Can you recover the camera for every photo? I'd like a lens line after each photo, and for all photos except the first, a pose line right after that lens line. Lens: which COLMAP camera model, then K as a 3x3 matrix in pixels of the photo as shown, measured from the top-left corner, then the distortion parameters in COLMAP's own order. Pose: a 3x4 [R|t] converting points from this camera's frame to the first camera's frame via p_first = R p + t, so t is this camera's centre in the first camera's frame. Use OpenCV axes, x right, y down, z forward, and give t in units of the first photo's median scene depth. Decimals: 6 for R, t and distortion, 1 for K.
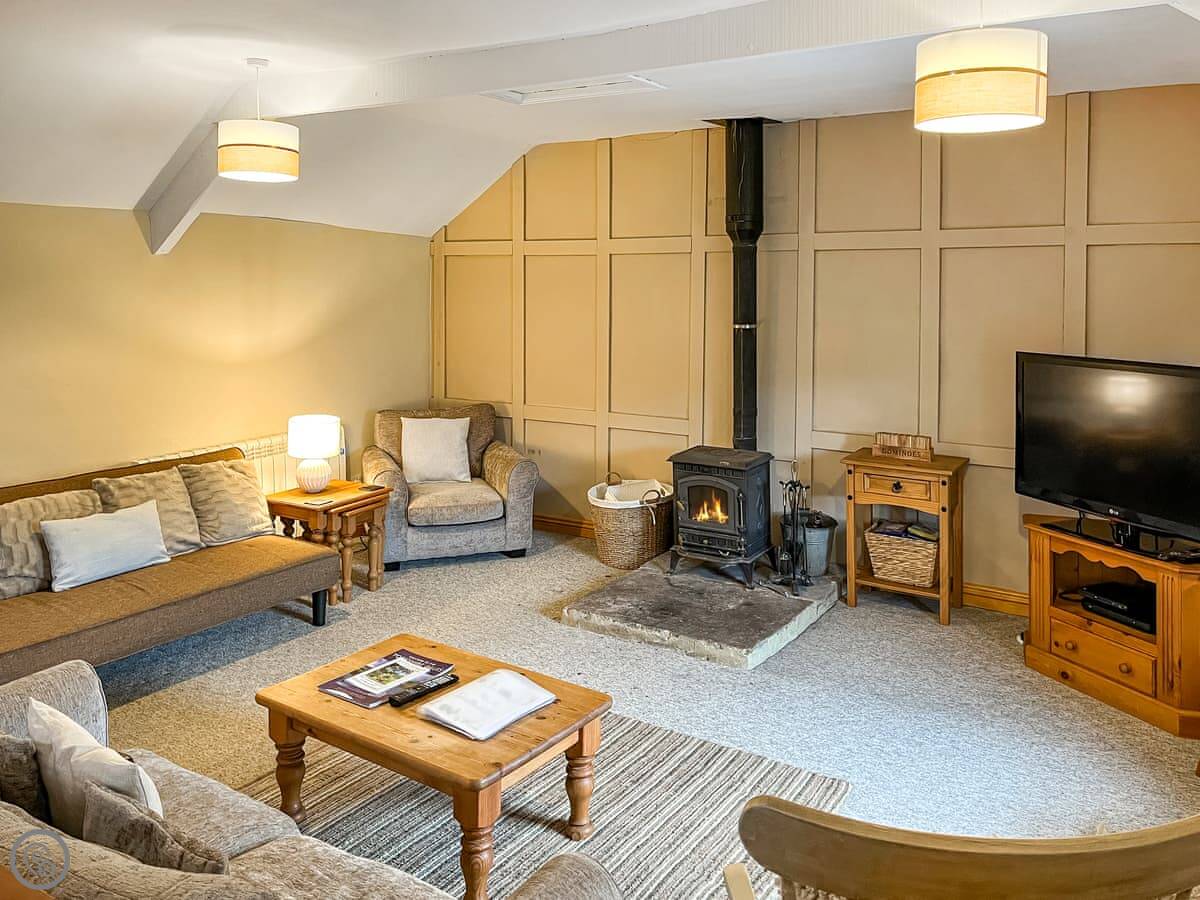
lens RADIAL K [[948.2, 0, 601.2], [0, 948.2, 384.9], [0, 0, 1]] dist [0.058088, -0.004885]
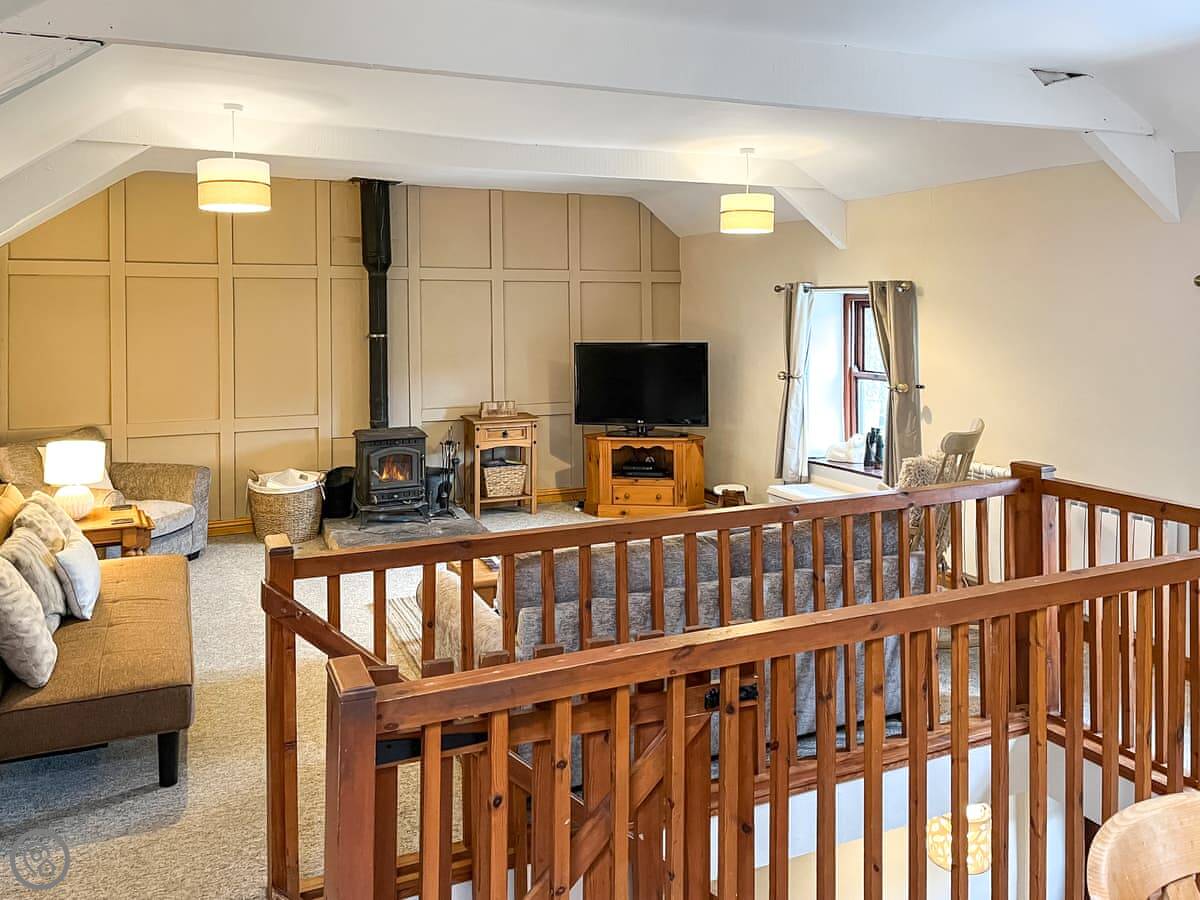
lens RADIAL K [[943.6, 0, 585.9], [0, 943.6, 445.7], [0, 0, 1]] dist [-0.004985, -0.007974]
pose [[0.539781, -0.125423, 0.832410, -0.838998], [0.095271, 0.991587, 0.087628, 0.003089], [-0.836397, 0.032005, 0.547189, 0.043925]]
